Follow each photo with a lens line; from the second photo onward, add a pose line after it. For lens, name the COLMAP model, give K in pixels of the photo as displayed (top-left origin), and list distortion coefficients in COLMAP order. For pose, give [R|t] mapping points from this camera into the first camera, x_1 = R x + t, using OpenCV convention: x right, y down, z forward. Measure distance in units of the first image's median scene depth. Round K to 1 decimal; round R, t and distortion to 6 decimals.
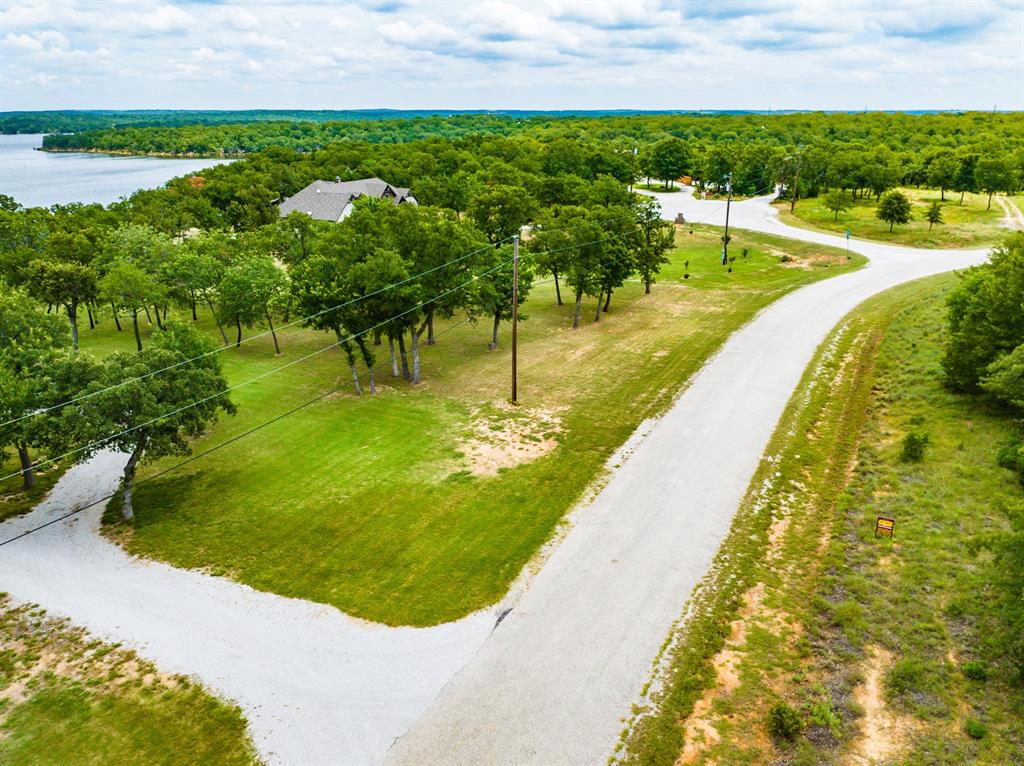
lens RADIAL K [[723.0, 0, 520.1], [0, 723.0, 382.2], [0, 0, 1]] dist [-0.035960, 0.024450]
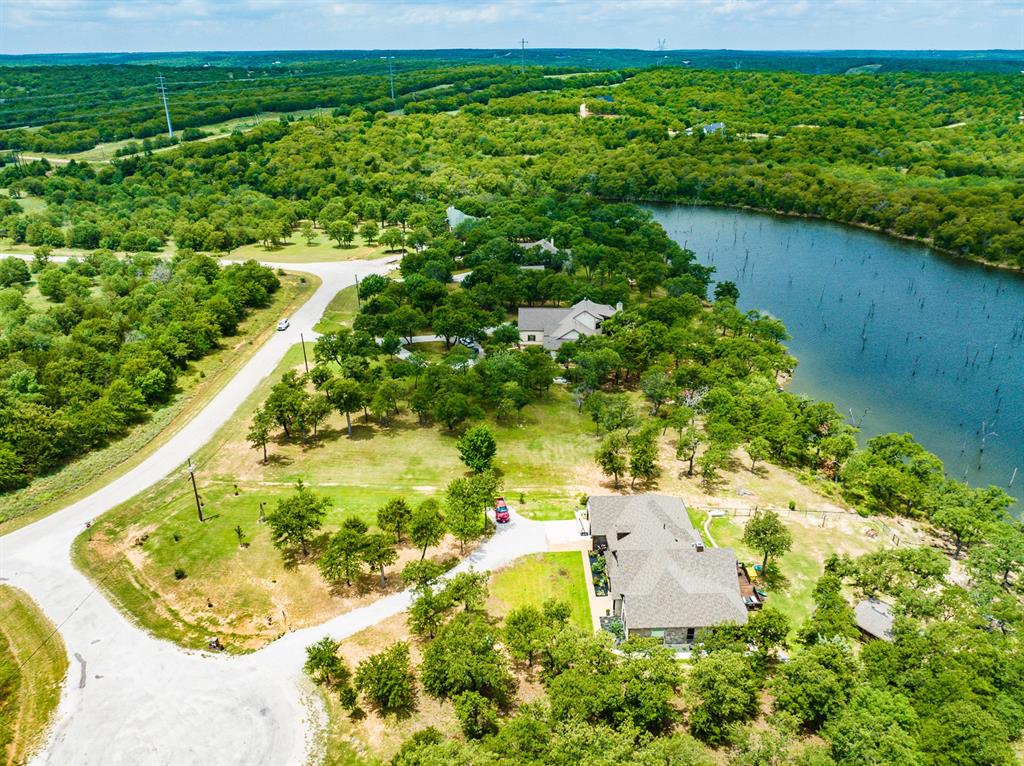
lens RADIAL K [[726.6, 0, 513.0], [0, 726.6, 386.5], [0, 0, 1]] dist [-0.029414, 0.009993]
pose [[-0.898541, 0.191739, -0.394790, 0.419601], [-0.148179, 0.714170, 0.684108, -2.117472], [0.413118, 0.673199, -0.613300, 3.085083]]
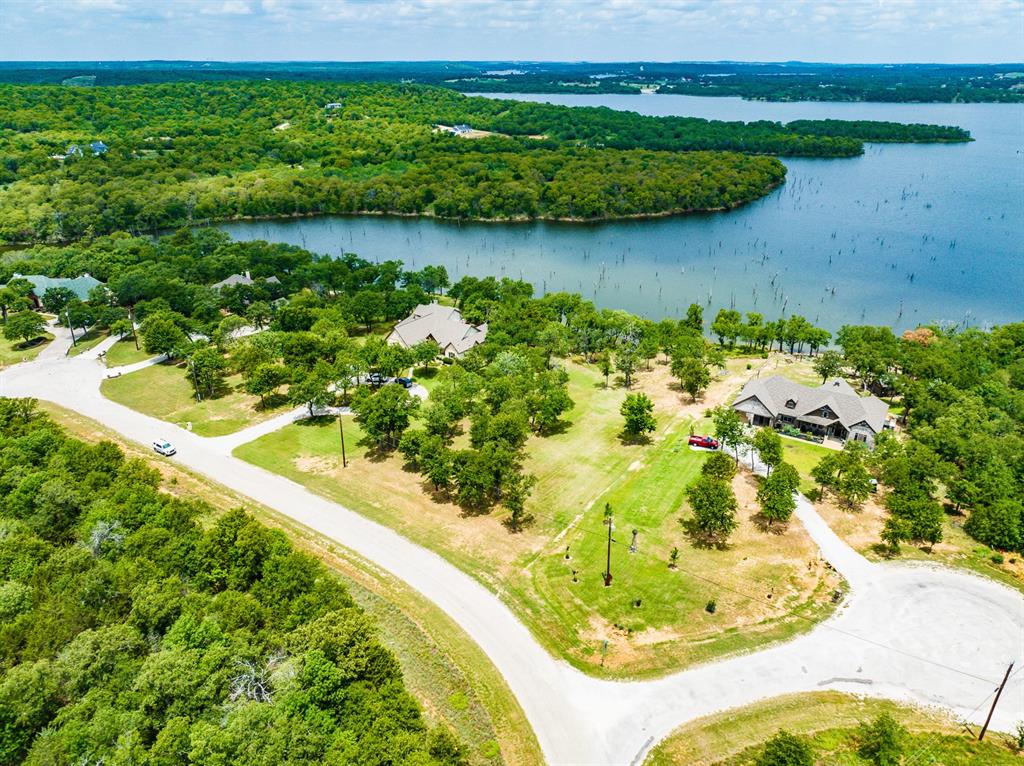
lens RADIAL K [[717.0, 0, 519.2], [0, 717.0, 384.7], [0, 0, 1]] dist [-0.032985, 0.018410]
pose [[-0.111050, 0.414428, -0.903282, 1.950242], [-0.351540, 0.833761, 0.425750, -1.410351], [0.929563, 0.364819, 0.053099, 1.195336]]
